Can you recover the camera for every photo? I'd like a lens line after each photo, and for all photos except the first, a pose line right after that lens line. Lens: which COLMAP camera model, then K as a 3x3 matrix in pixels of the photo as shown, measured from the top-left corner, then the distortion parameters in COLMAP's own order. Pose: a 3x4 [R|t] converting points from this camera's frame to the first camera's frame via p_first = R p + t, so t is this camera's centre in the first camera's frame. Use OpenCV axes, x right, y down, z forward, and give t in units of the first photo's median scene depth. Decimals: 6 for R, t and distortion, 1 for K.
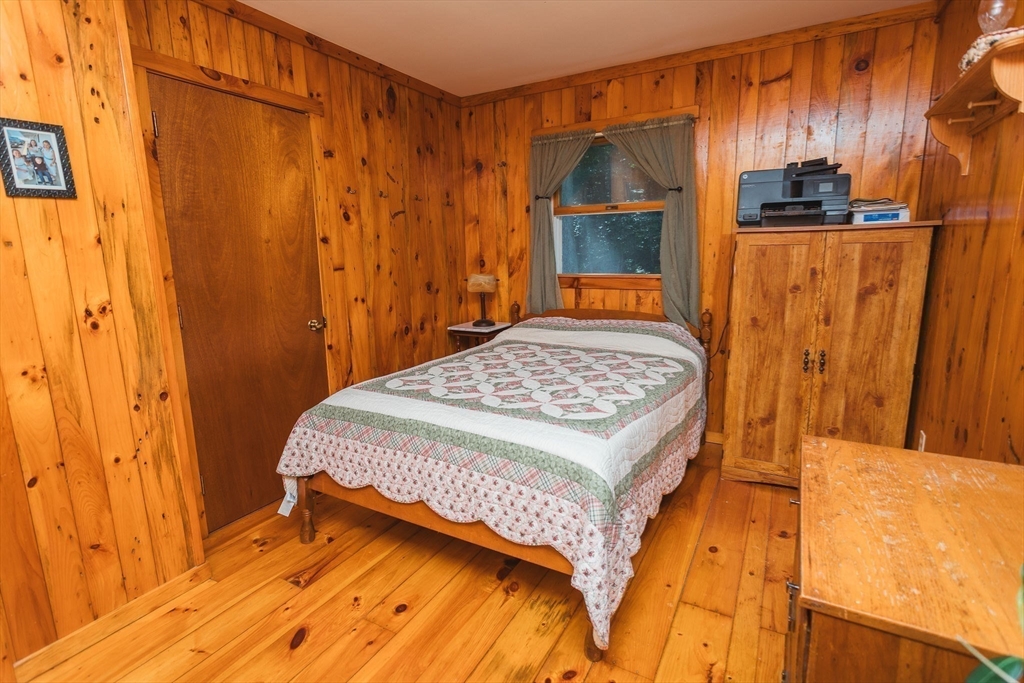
lens RADIAL K [[492.8, 0, 501.9], [0, 492.8, 339.1], [0, 0, 1]] dist [0.000049, 0.002996]
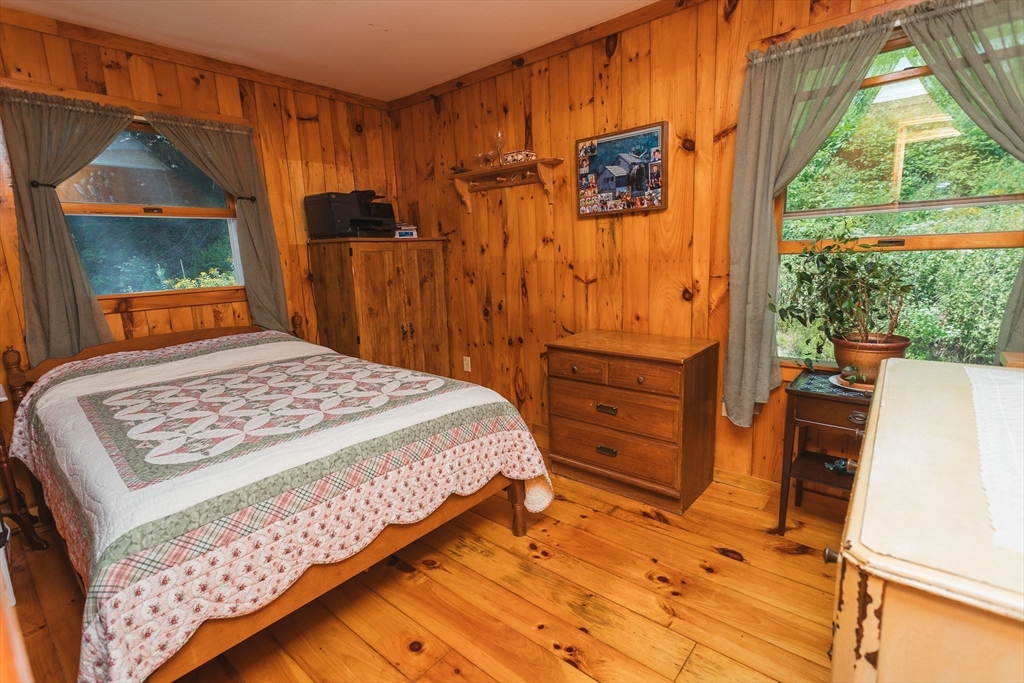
lens RADIAL K [[492.8, 0, 500.9], [0, 492.8, 342.7], [0, 0, 1]] dist [0.000049, 0.002996]
pose [[0.189057, -0.163676, 0.968229, -0.772722], [0.211619, 0.969633, 0.122593, -0.045675], [-0.958893, 0.181719, 0.217953, 0.463674]]
